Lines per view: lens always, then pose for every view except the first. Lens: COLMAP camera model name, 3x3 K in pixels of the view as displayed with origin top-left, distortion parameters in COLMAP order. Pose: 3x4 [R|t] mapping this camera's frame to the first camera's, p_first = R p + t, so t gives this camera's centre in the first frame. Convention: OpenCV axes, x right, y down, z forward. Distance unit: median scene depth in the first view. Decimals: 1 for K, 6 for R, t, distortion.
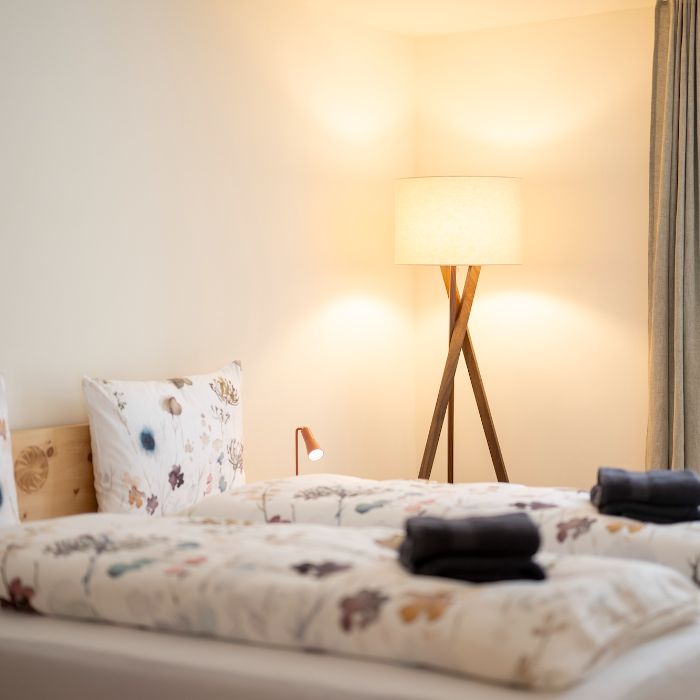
lens RADIAL K [[1505.2, 0, 344.8], [0, 1505.2, 351.7], [0, 0, 1]] dist [0.020192, 0.000000]
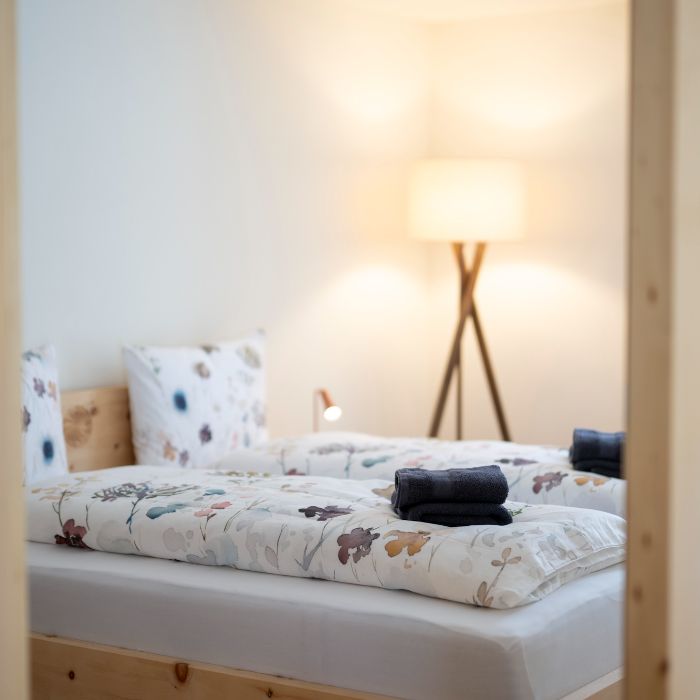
lens RADIAL K [[1505.2, 0, 353.2], [0, 1505.2, 348.9], [0, 0, 1]] dist [0.020192, 0.000000]
pose [[0.999869, 0.006417, -0.014863, 0.016496], [-0.006006, 0.999602, 0.027570, -0.013598], [0.015034, -0.027478, 0.999509, -0.135966]]
